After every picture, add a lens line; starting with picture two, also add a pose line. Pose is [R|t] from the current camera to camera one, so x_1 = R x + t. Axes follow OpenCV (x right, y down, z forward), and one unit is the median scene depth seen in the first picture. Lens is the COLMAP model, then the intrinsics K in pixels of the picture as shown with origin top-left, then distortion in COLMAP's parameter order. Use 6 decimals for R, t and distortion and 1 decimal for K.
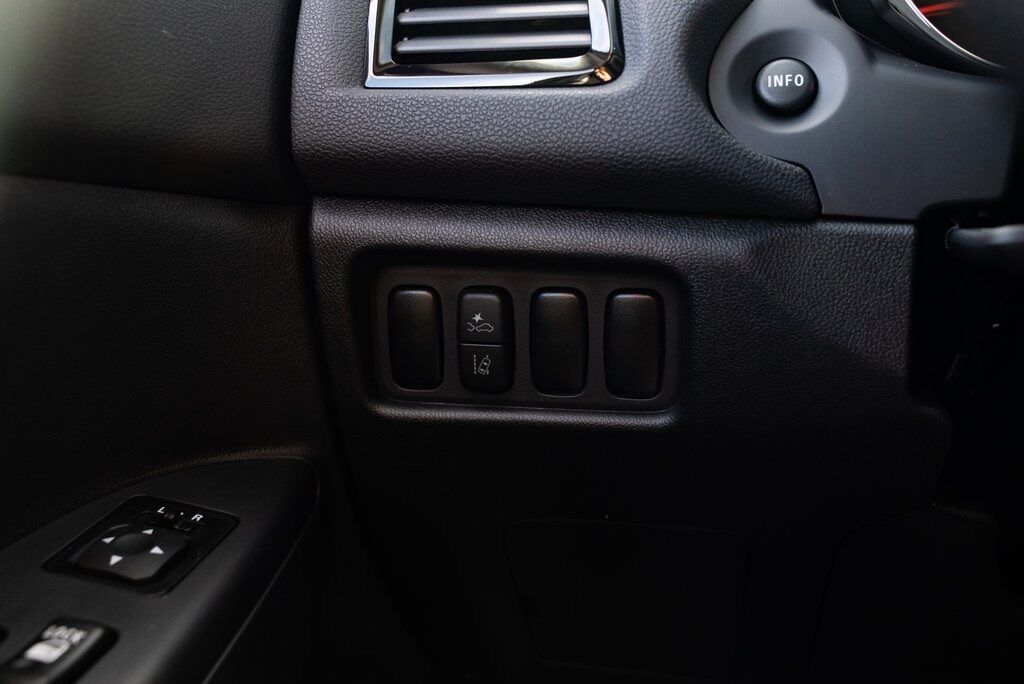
lens RADIAL K [[875.0, 0, 511.6], [0, 875.0, 342.5], [0, 0, 1]] dist [-0.010959, 0.013521]
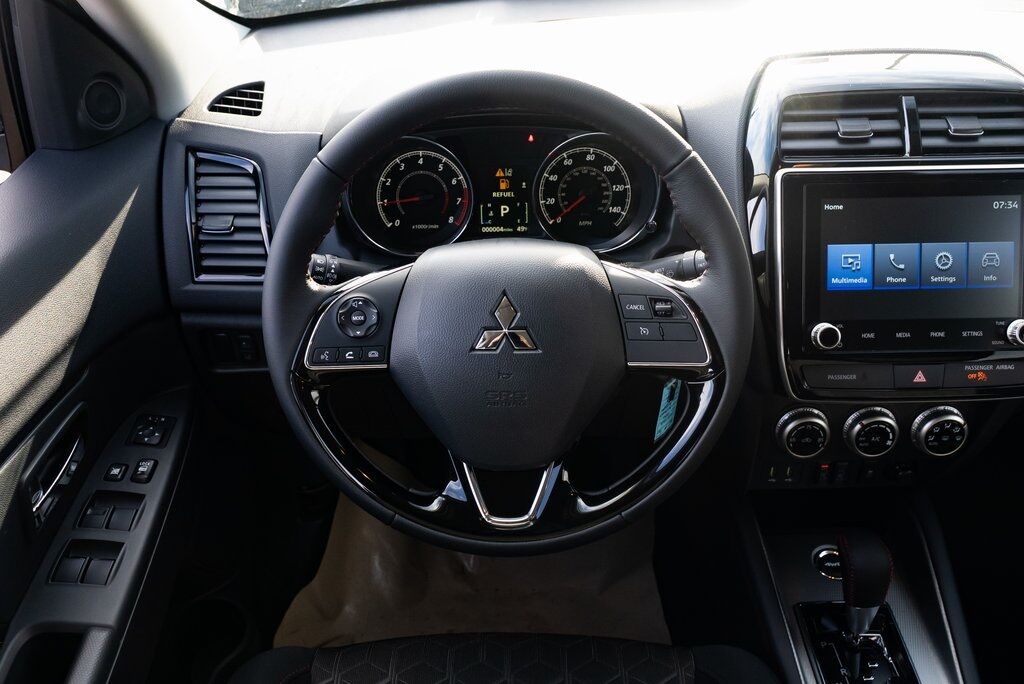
lens RADIAL K [[875.0, 0, 508.8], [0, 875.0, 338.6], [0, 0, 1]] dist [-0.010959, 0.013521]
pose [[0.983630, -0.104852, 0.146555, 0.515259], [0.052557, 0.944854, 0.323246, -1.195555], [-0.172366, -0.310252, 0.934898, -2.424846]]
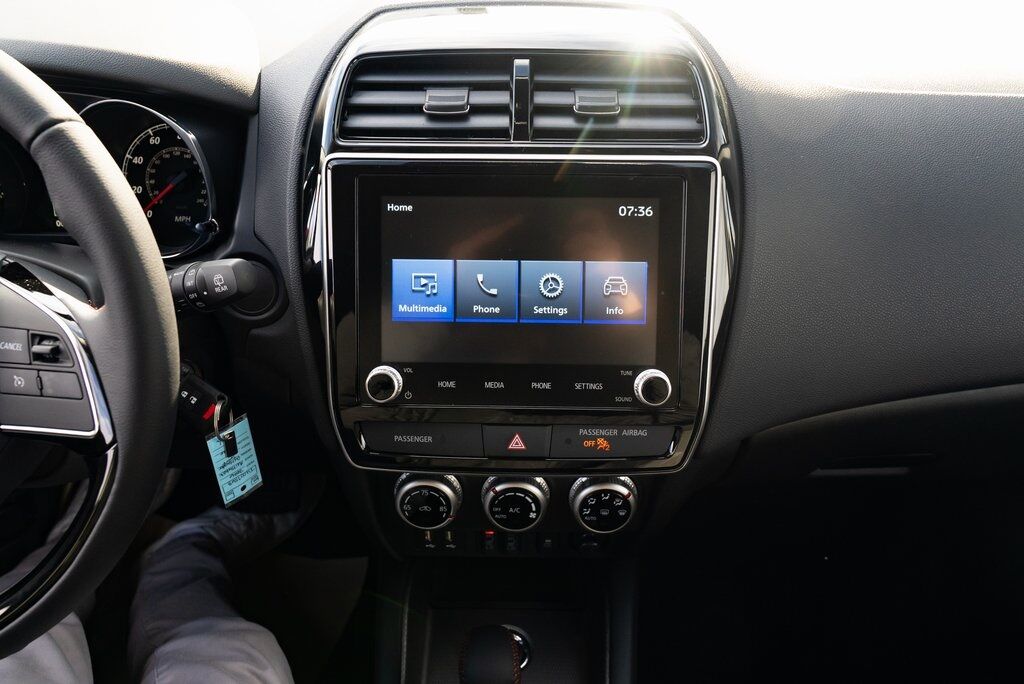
lens RADIAL K [[827.8, 0, 514.6], [0, 827.8, 340.5], [0, 0, 1]] dist [-0.018478, 0.006205]
pose [[0.987721, -0.078946, 0.134812, 2.172668], [0.027920, 0.938236, 0.344868, -0.975016], [-0.153712, -0.336869, 0.928920, -1.710994]]
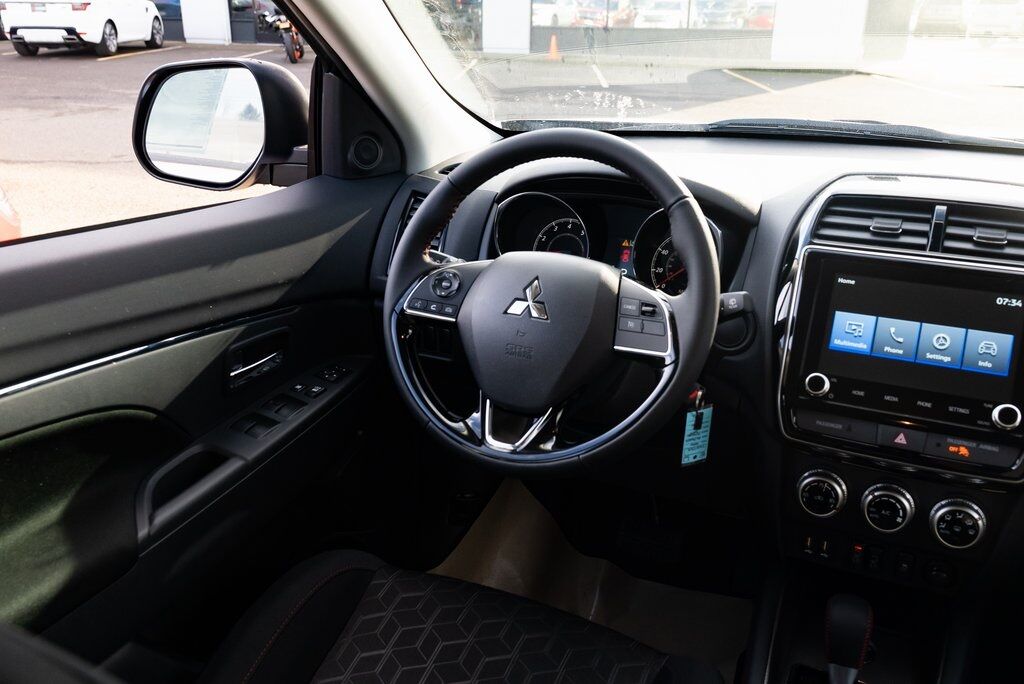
lens RADIAL K [[896.3, 0, 509.8], [0, 896.3, 338.9], [0, 0, 1]] dist [-0.016278, 0.008093]
pose [[0.960783, 0.110978, -0.254127, 1.809492], [-0.086831, 0.990740, 0.104374, -0.586373], [0.263357, -0.078214, 0.961522, -3.603967]]
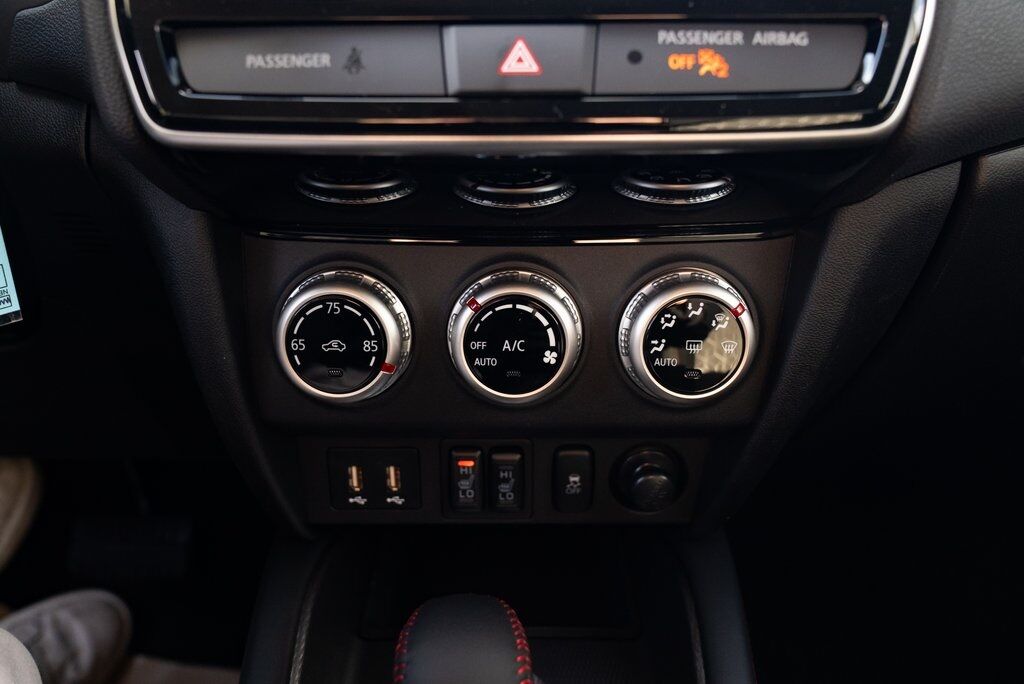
lens RADIAL K [[827.8, 0, 508.7], [0, 827.8, 339.9], [0, 0, 1]] dist [-0.018478, 0.006205]
pose [[0.985365, -0.055526, 0.161163, 2.266274], [0.038088, 0.993274, 0.109341, 0.283784], [-0.166150, -0.101602, 0.980852, -0.733765]]
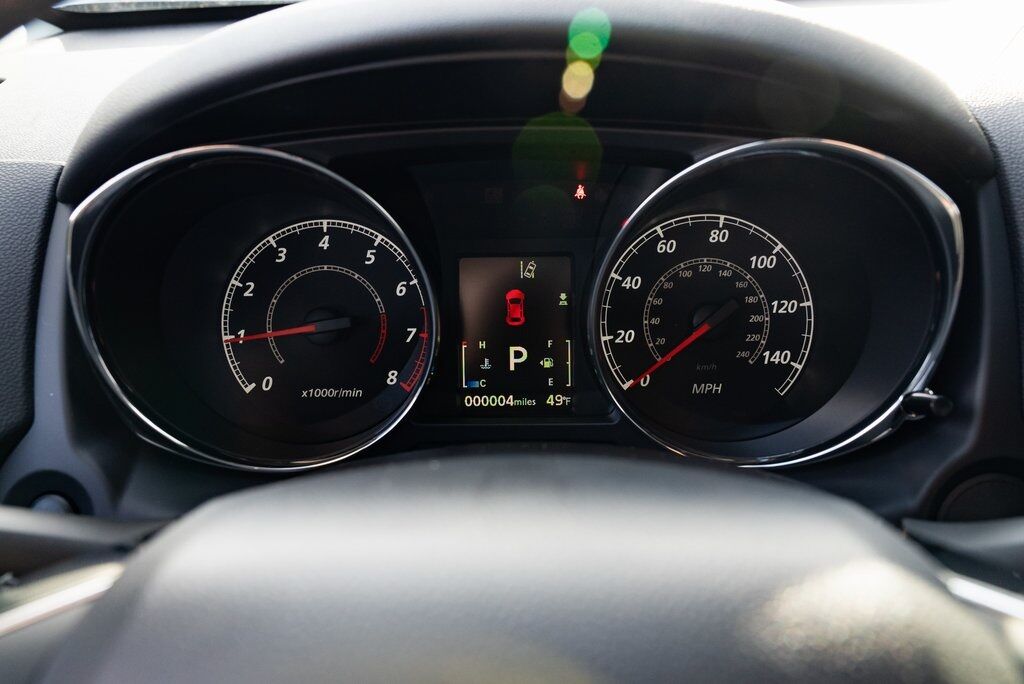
lens RADIAL K [[875.0, 0, 510.8], [0, 875.0, 341.4], [0, 0, 1]] dist [-0.010959, 0.013521]
pose [[0.986977, -0.070497, 0.144592, 0.869433], [0.047333, 0.986335, 0.157806, -0.777584], [-0.153741, -0.148907, 0.976827, -0.265180]]
